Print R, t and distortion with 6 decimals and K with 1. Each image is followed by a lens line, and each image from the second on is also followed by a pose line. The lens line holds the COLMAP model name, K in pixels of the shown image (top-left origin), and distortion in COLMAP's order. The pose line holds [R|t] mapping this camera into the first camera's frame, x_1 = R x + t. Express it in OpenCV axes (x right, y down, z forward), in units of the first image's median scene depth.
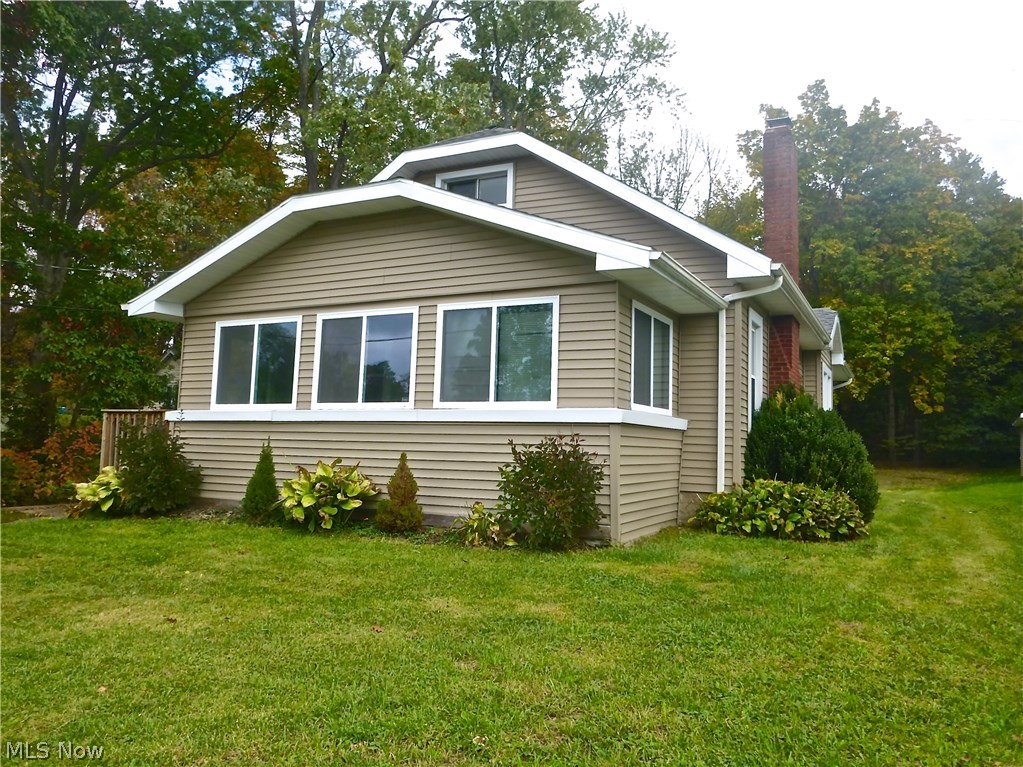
lens RADIAL K [[744.7, 0, 511.5], [0, 744.7, 383.5], [0, 0, 1]] dist [-0.044280, -0.000669]
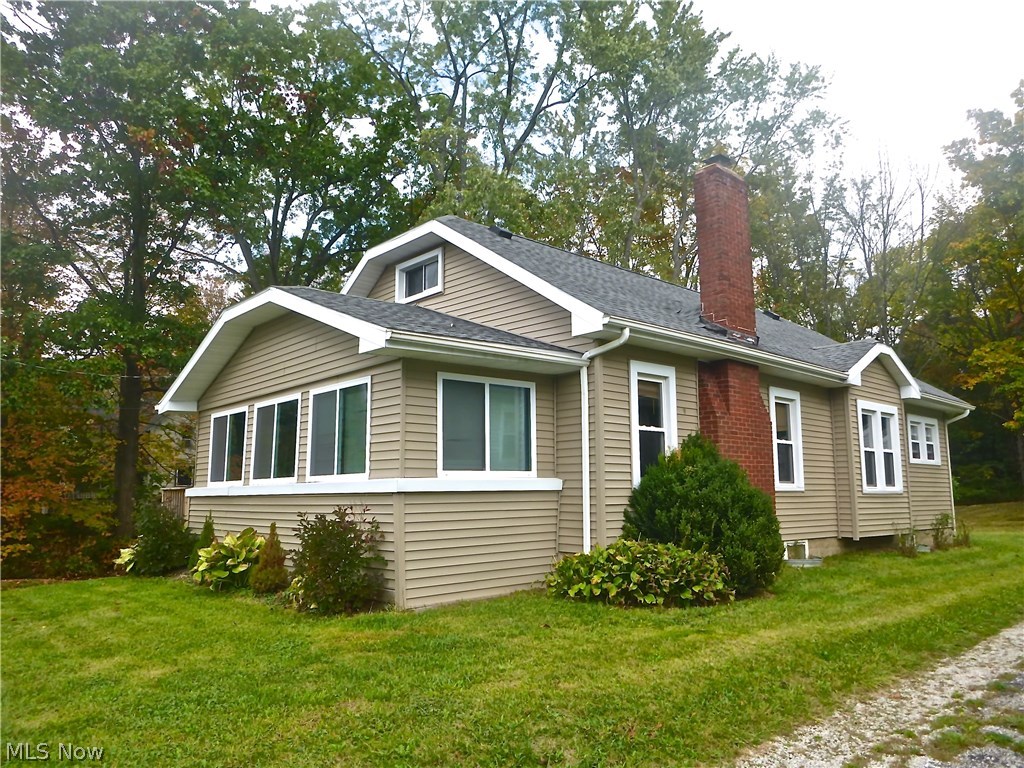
lens RADIAL K [[703.7, 0, 512.0], [0, 703.7, 384.0], [0, 0, 1]] dist [-0.043369, 0.003492]
pose [[0.941653, -0.089690, -0.324416, 0.500437], [0.066180, 0.994365, -0.082816, -0.005222], [0.330016, 0.056514, 0.942282, 0.080005]]
